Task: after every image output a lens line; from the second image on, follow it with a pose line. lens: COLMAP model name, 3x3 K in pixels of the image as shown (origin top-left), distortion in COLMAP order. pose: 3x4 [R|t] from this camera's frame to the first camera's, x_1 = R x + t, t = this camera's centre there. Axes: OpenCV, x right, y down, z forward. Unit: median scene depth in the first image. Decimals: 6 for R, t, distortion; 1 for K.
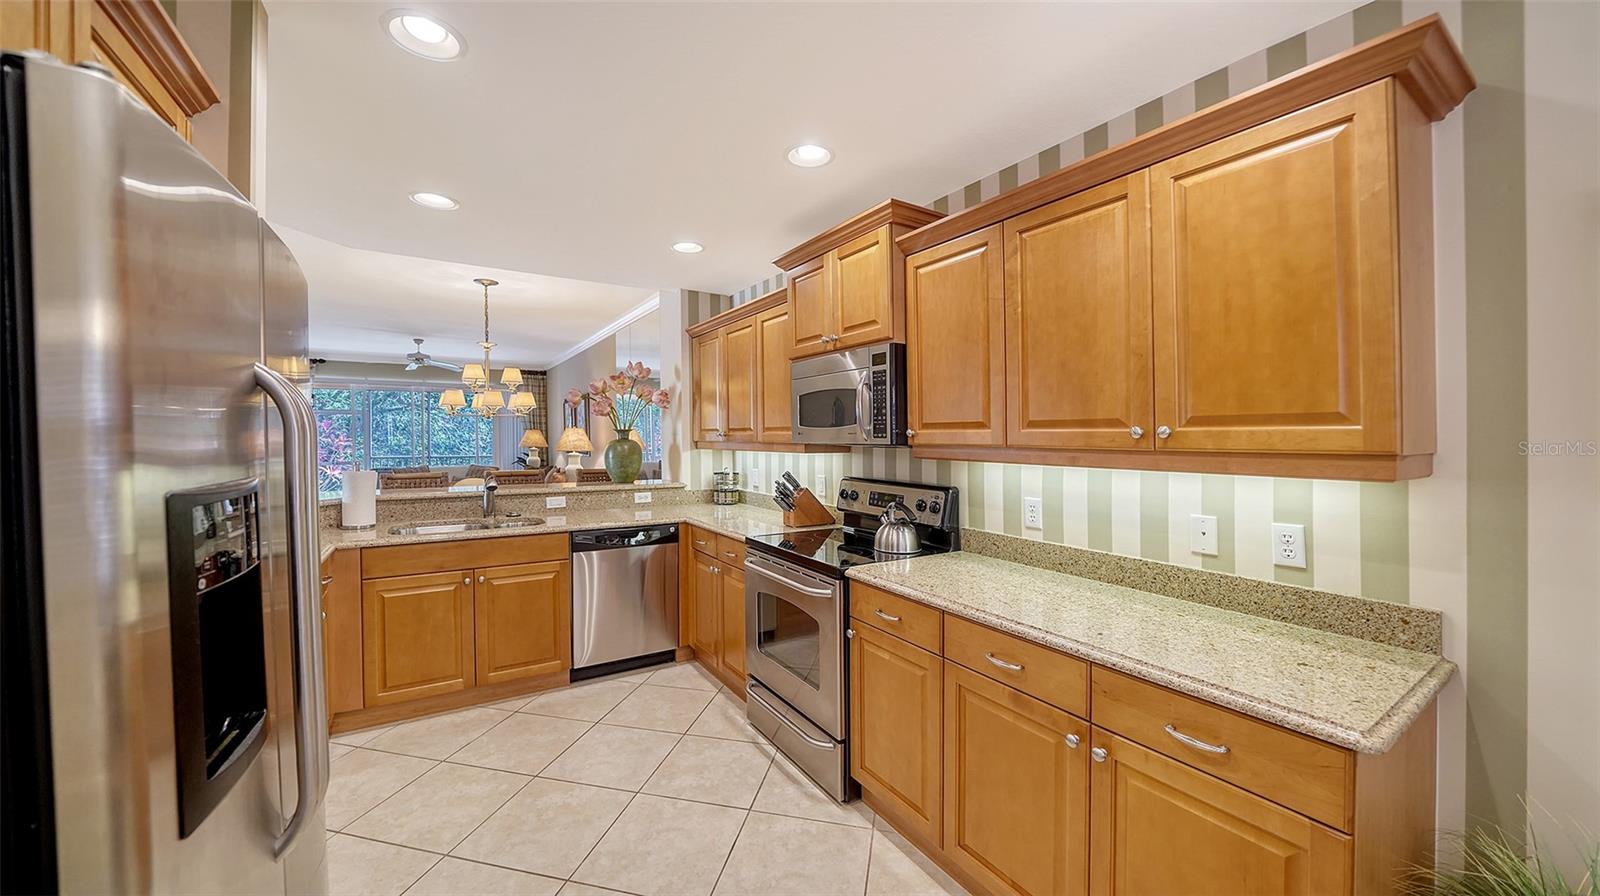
lens RADIAL K [[562.2, 0, 805.6], [0, 562.2, 440.2], [0, 0, 1]] dist [0.000947, 0.000029]
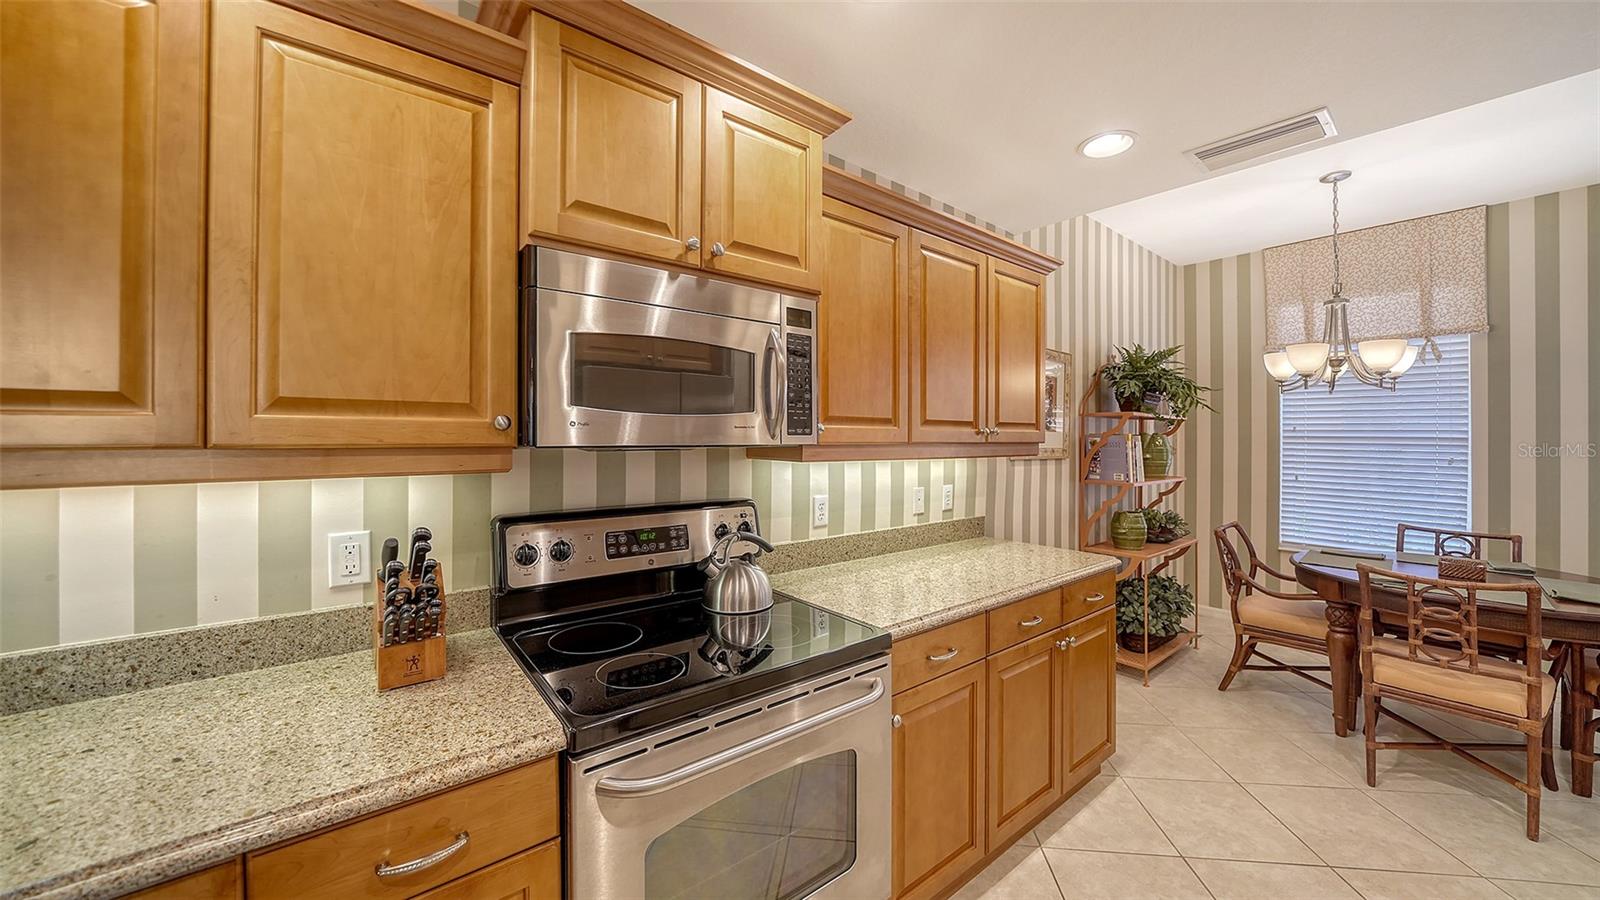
lens RADIAL K [[569.8, 0, 798.1], [0, 569.8, 421.7], [0, 0, 1]] dist [0.000127, 0.000073]
pose [[-0.090527, 0.020658, 0.995680, -0.450768], [0.000114, 0.999785, -0.020733, -0.004772], [-0.995894, -0.001764, -0.090510, 0.875002]]
